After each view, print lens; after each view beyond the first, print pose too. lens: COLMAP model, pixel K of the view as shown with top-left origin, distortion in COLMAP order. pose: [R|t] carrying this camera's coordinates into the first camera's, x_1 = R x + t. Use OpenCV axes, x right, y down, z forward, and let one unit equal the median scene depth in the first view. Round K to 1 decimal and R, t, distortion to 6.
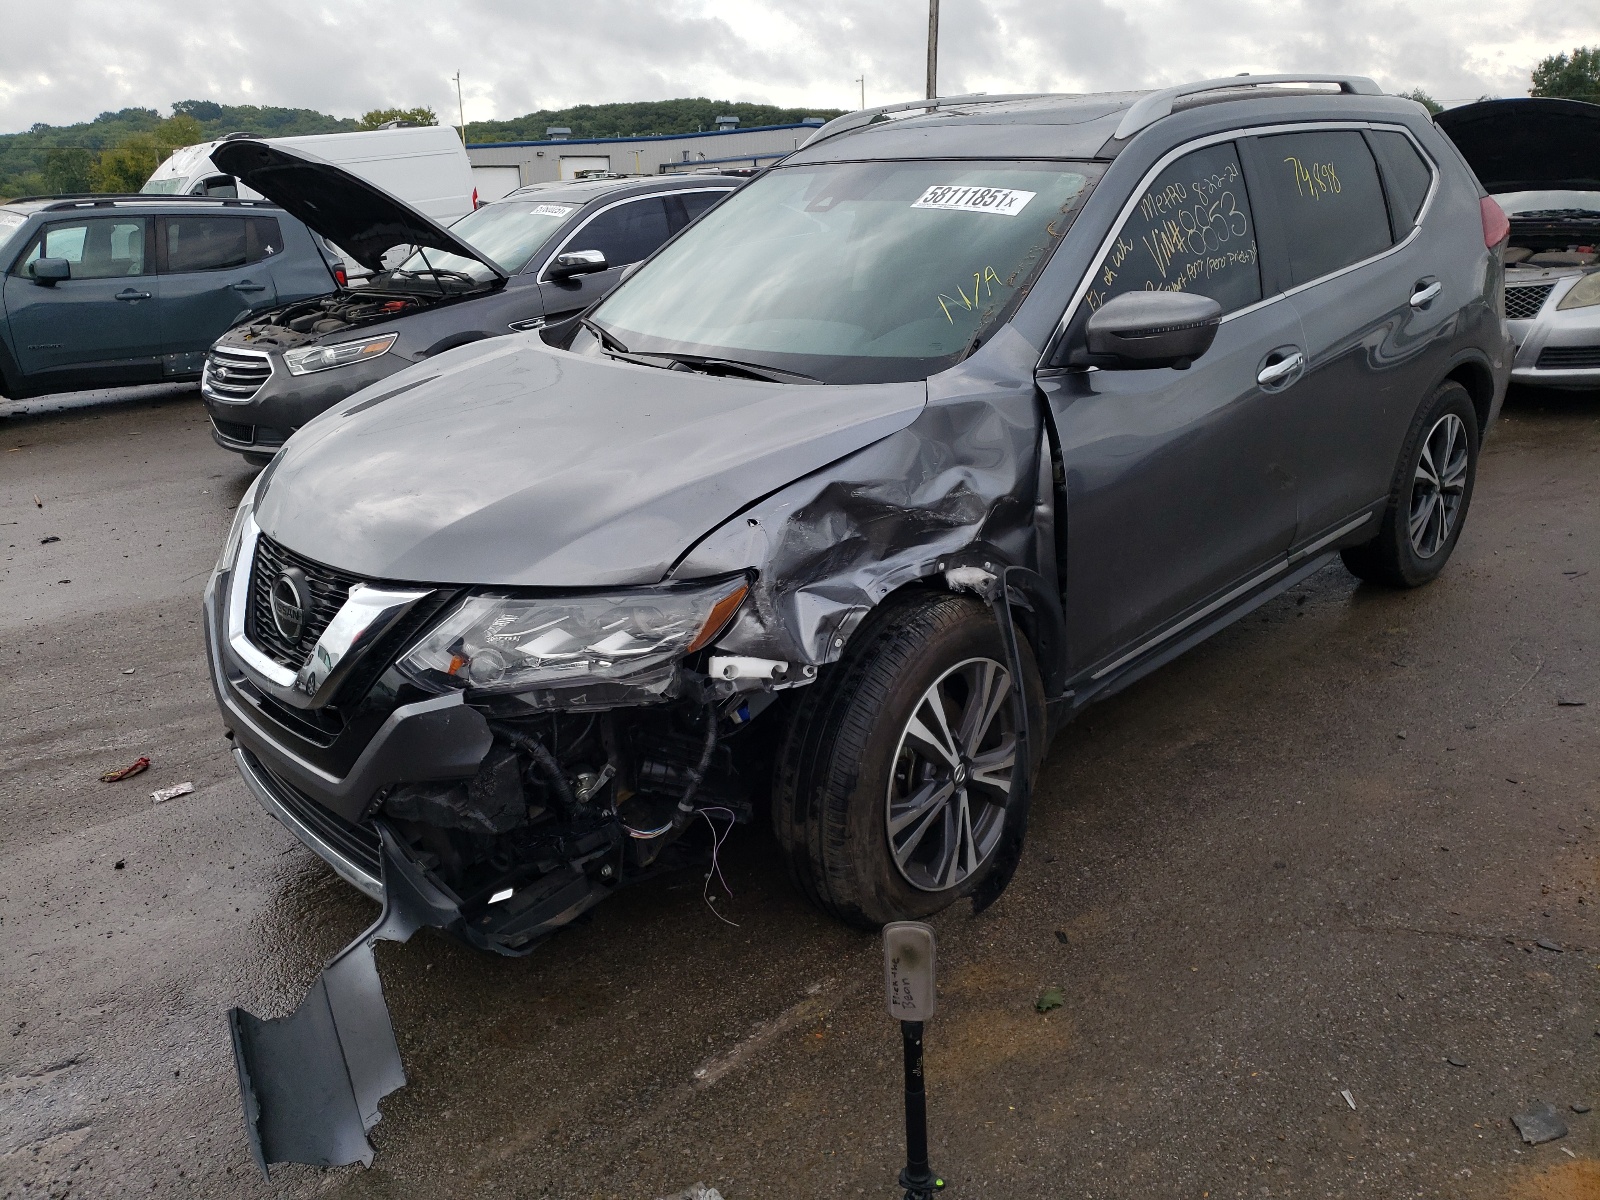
lens RADIAL K [[1191.5, 0, 718.4], [0, 1191.5, 555.8], [0, 0, 1]] dist [0.166314, -0.201394]
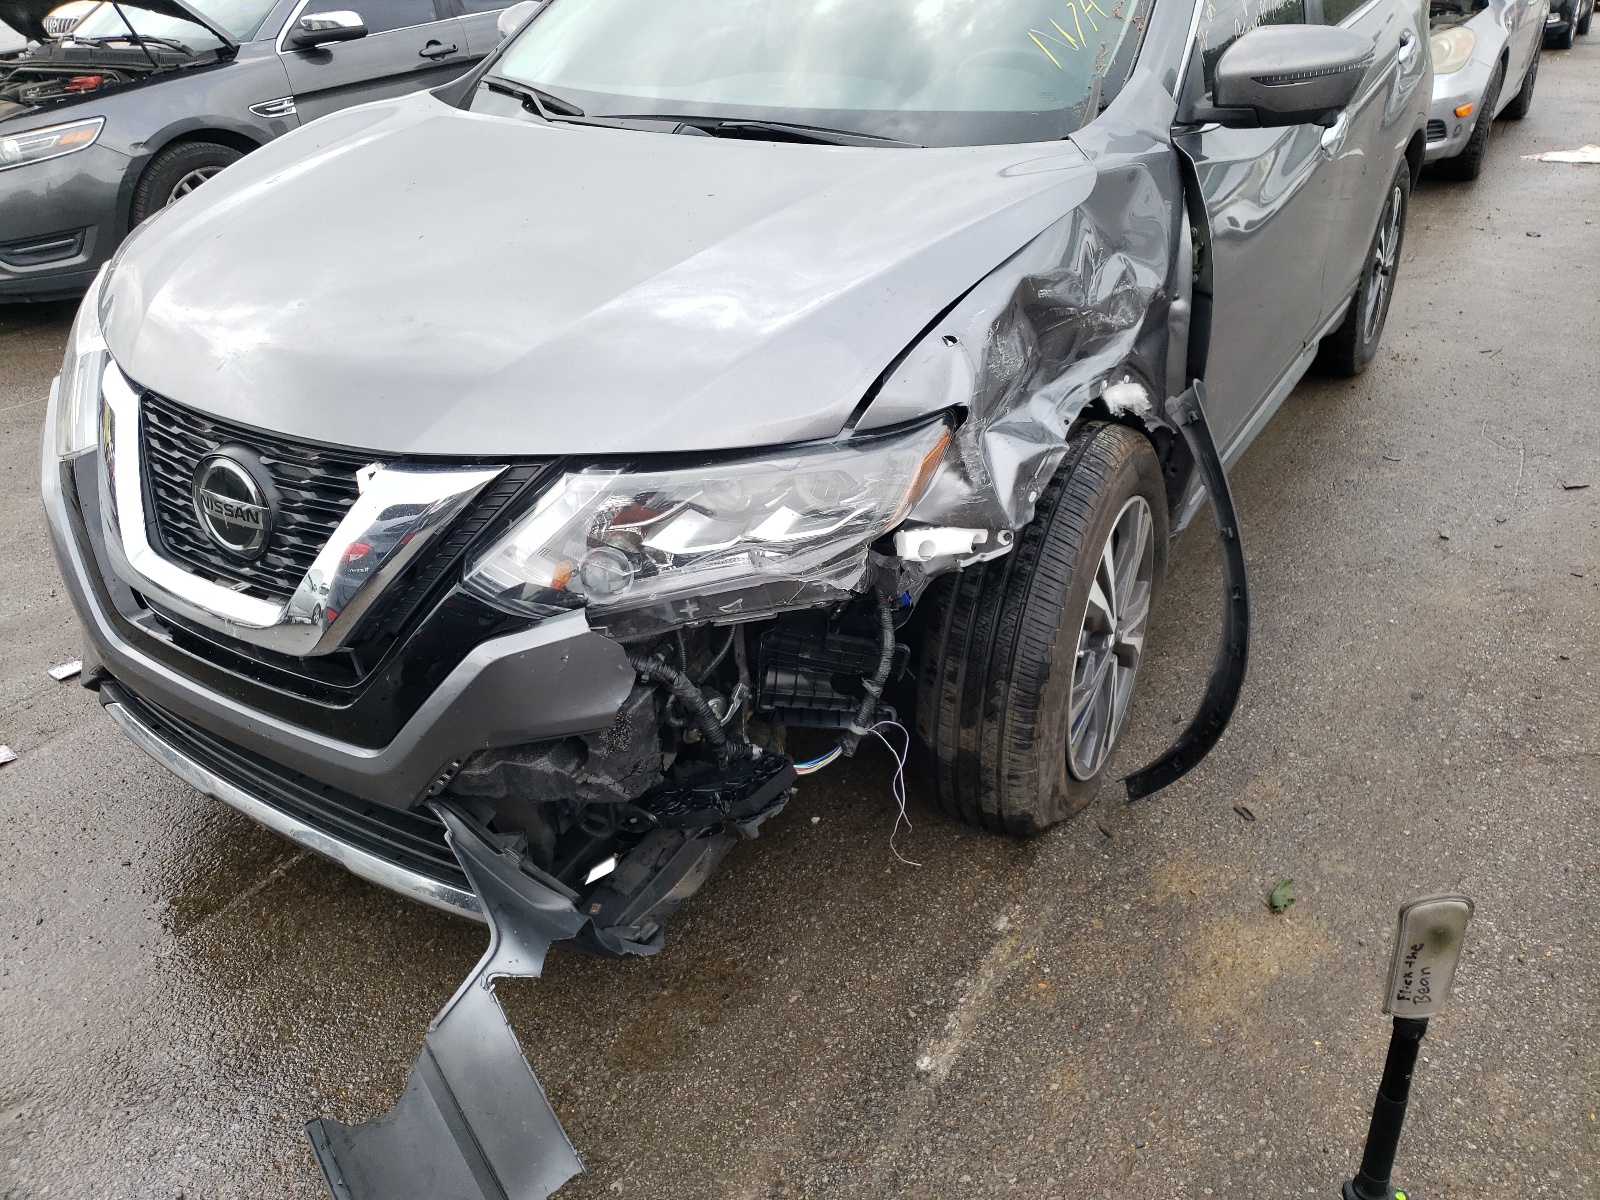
lens RADIAL K [[1191.5, 0, 718.4], [0, 1191.5, 555.8], [0, 0, 1]] dist [0.166314, -0.201394]
pose [[0.964965, -0.092799, 0.245420, -0.279781], [0.056528, 0.986929, 0.150917, -0.016449], [-0.256217, -0.131756, 0.957598, 0.309161]]
